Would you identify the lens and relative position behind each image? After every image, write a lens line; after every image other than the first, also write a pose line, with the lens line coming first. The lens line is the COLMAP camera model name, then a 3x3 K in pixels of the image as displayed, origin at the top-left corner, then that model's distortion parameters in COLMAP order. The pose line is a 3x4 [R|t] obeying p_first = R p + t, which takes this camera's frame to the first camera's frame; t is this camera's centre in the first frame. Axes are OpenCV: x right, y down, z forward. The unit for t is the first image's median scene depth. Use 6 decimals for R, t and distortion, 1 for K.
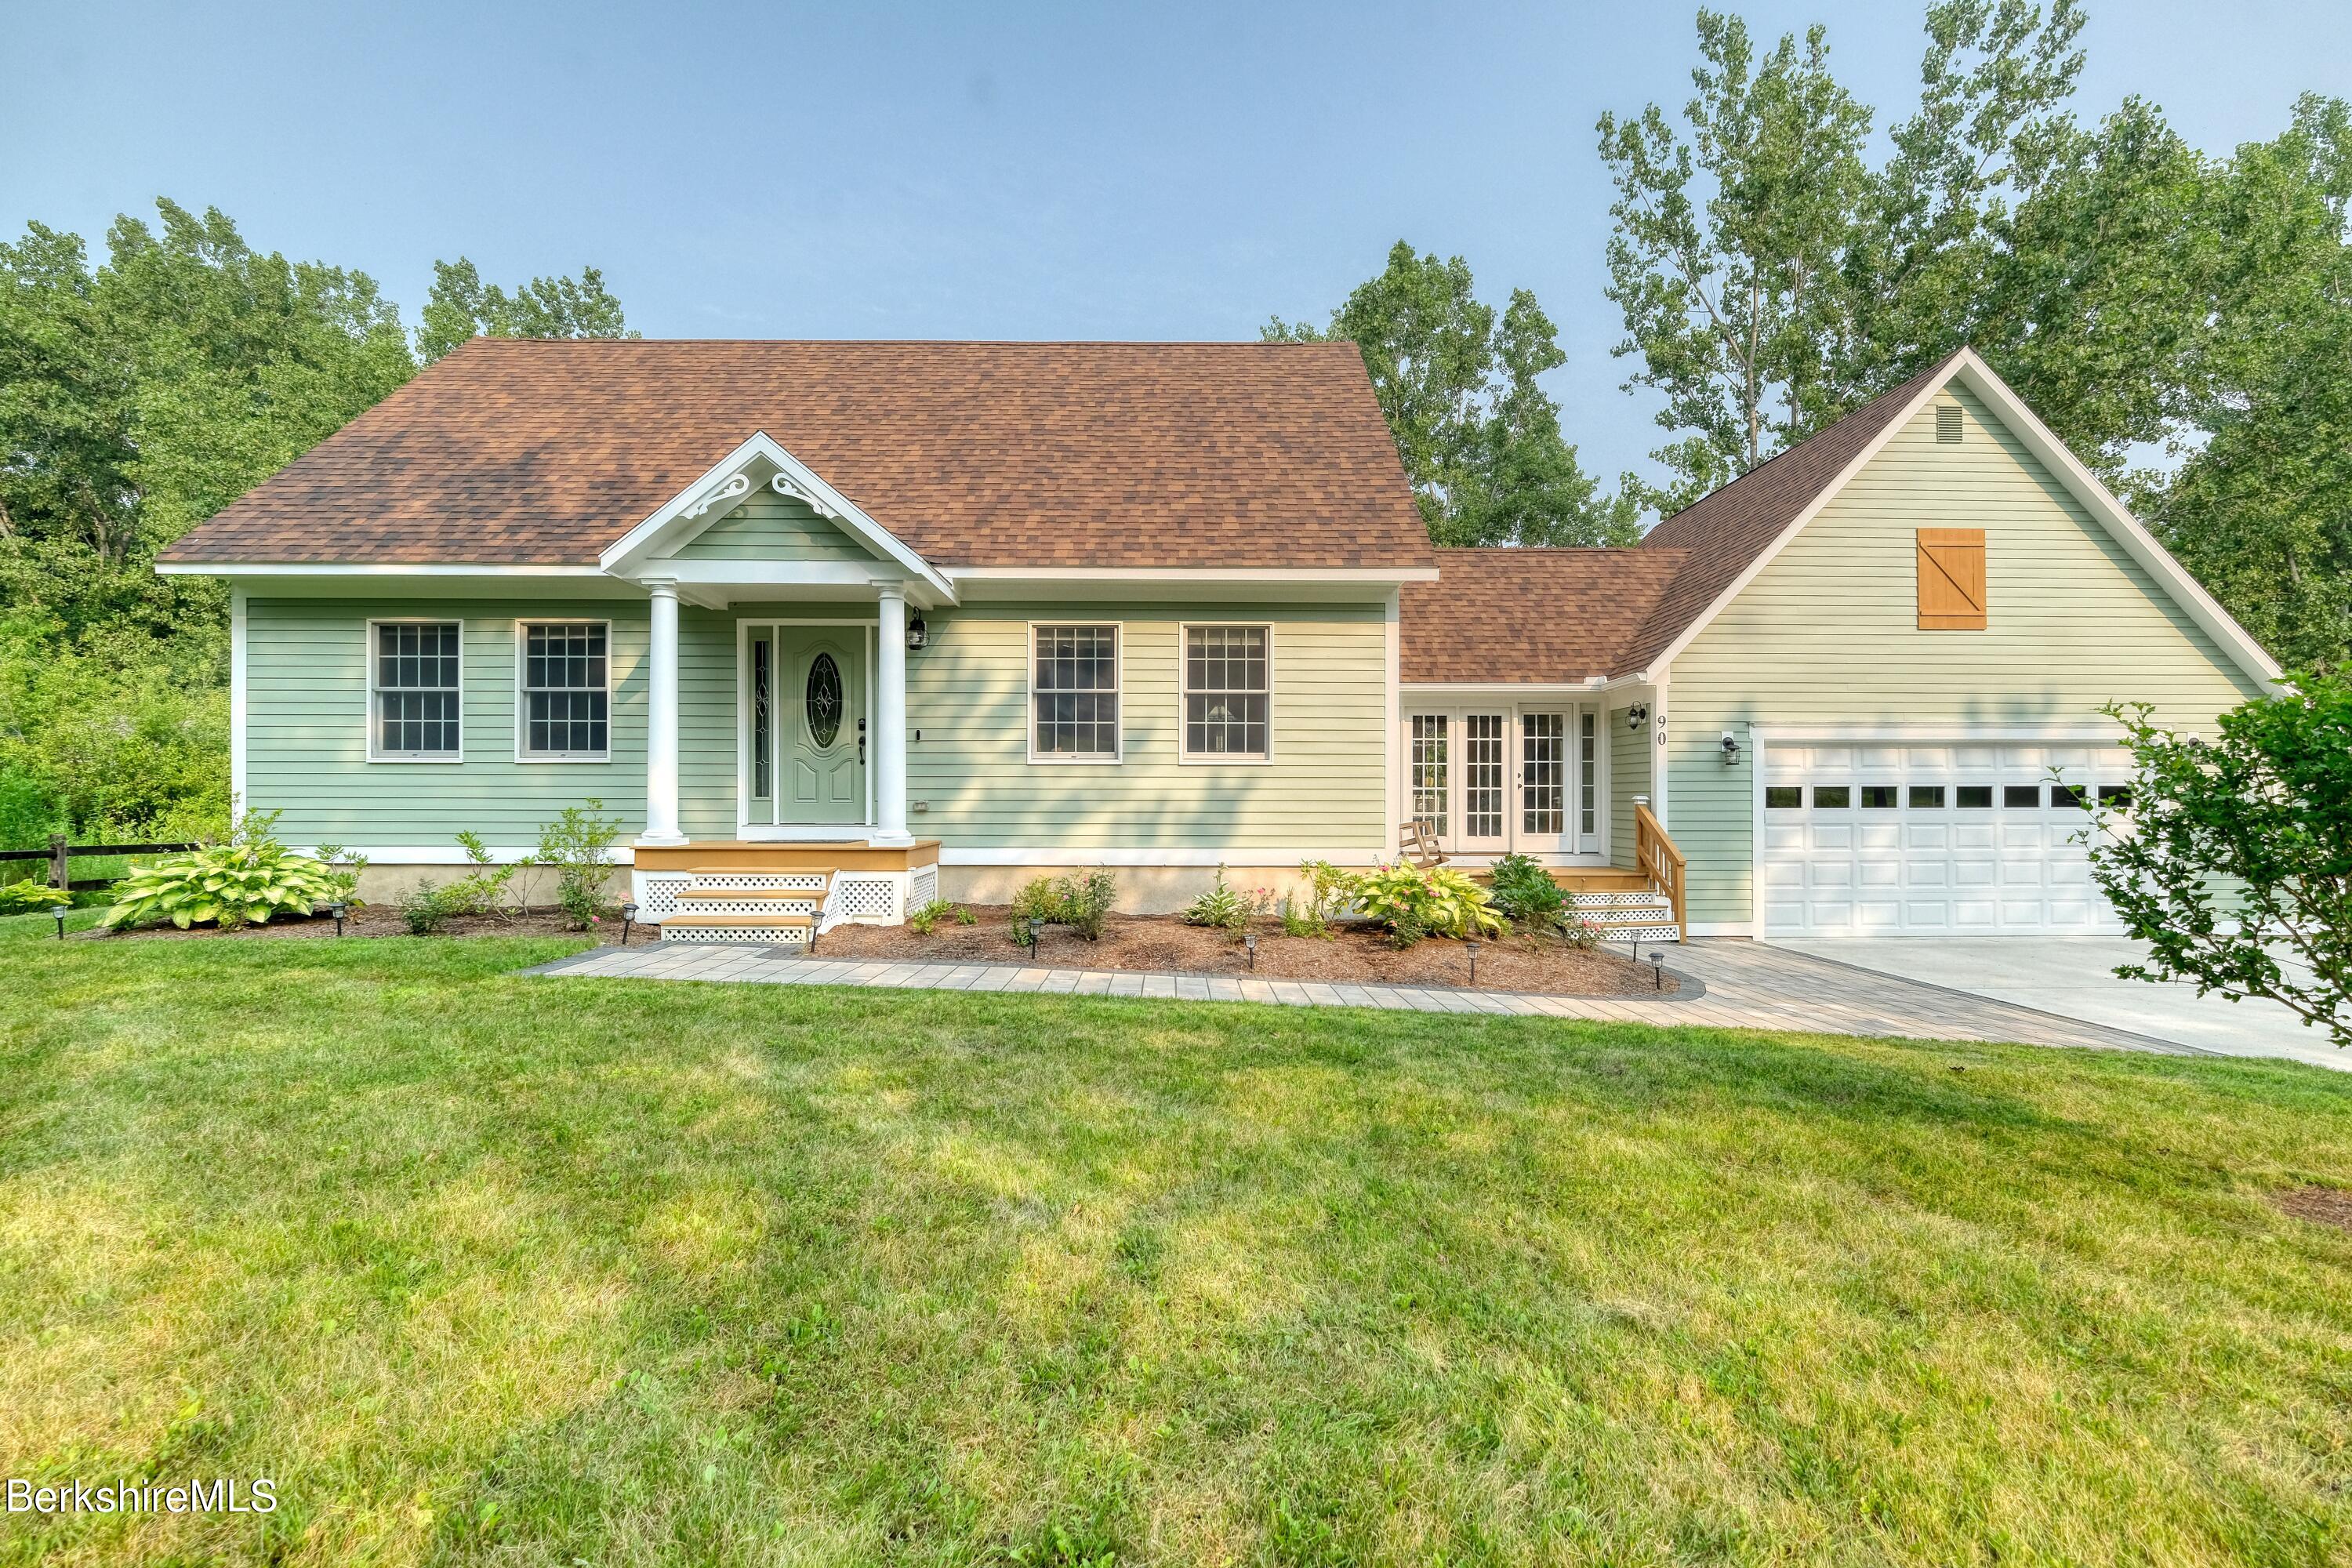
lens RADIAL K [[1027.4, 0, 1178.4], [0, 1027.4, 798.7], [0, 0, 1]] dist [-0.001070, 0.000240]
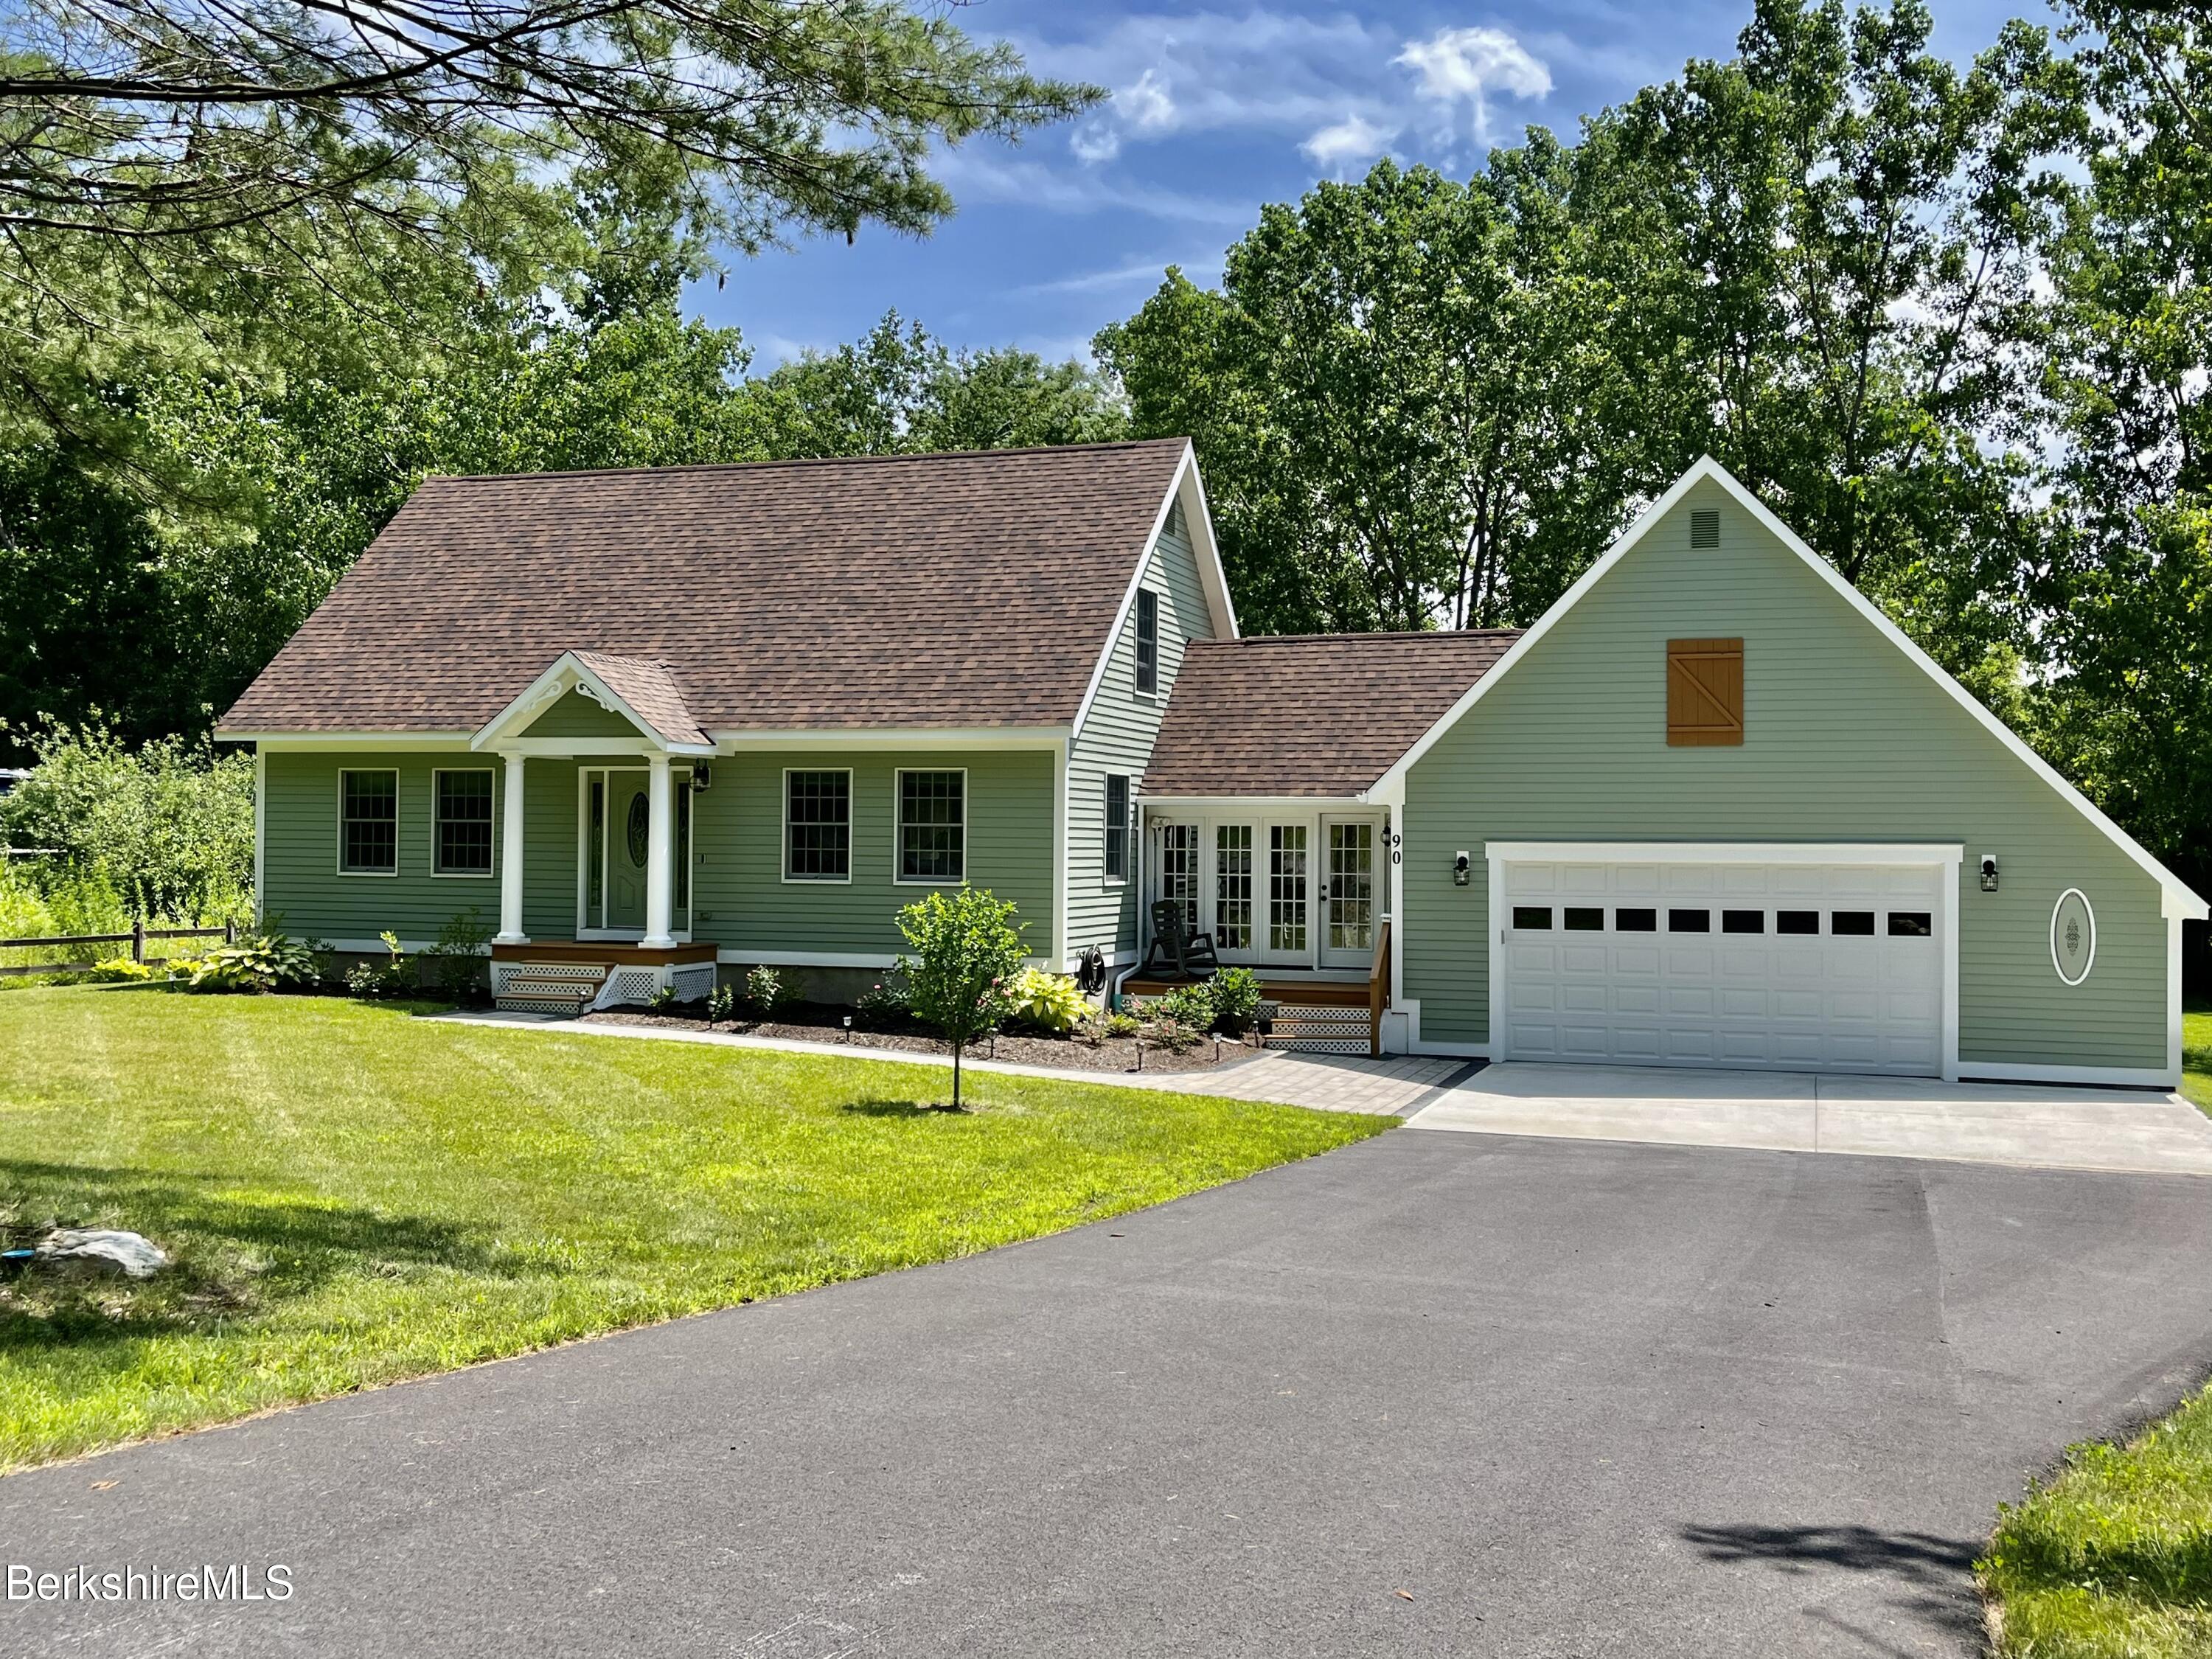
lens RADIAL K [[2099.6, 0, 1106.0], [0, 2099.6, 829.5], [0, 0, 1]] dist [0.009033, 0.004717]
pose [[0.939851, 0.004298, -0.341557, 0.910100], [-0.007671, 0.999934, -0.008527, -0.067161], [0.341498, 0.010634, 0.939822, -1.034773]]
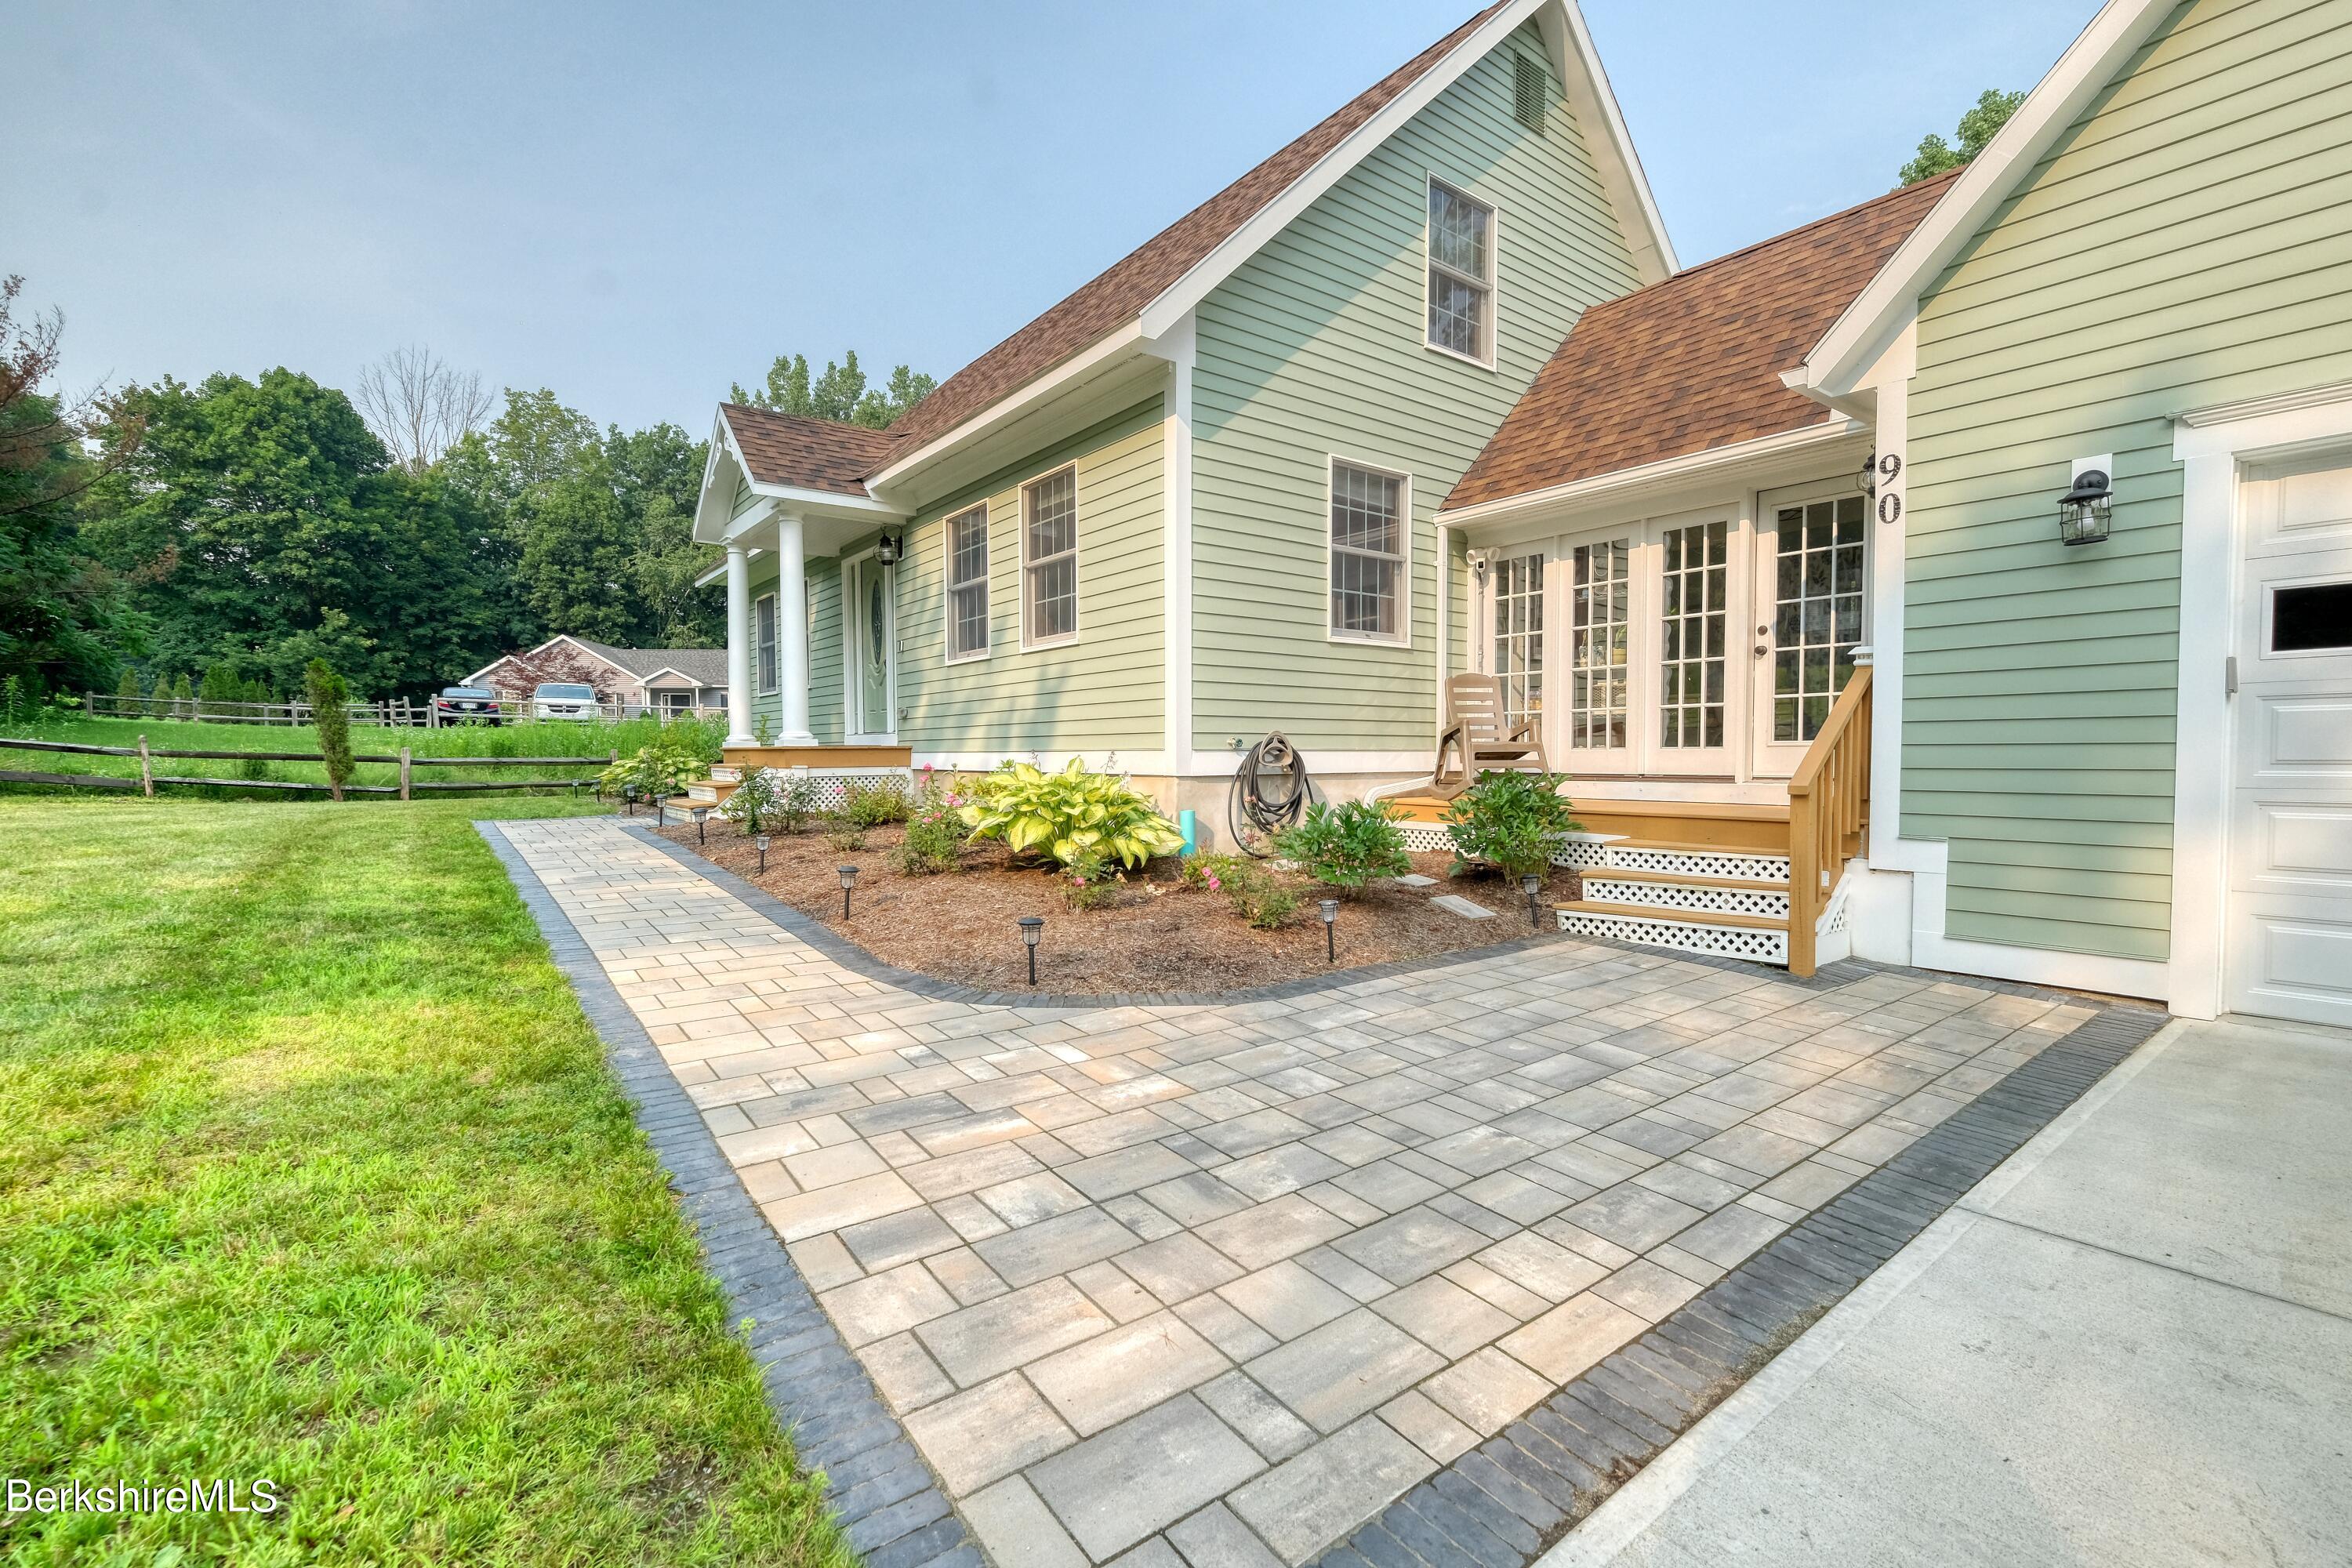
lens RADIAL K [[1027.4, 0, 1178.4], [0, 1027.4, 798.7], [0, 0, 1]] dist [-0.001070, 0.000240]
pose [[0.588797, 0.032621, -0.807622, 0.650183], [0.008840, 0.998866, 0.046790, 0.039934], [0.808233, -0.034689, 0.587841, 0.507006]]
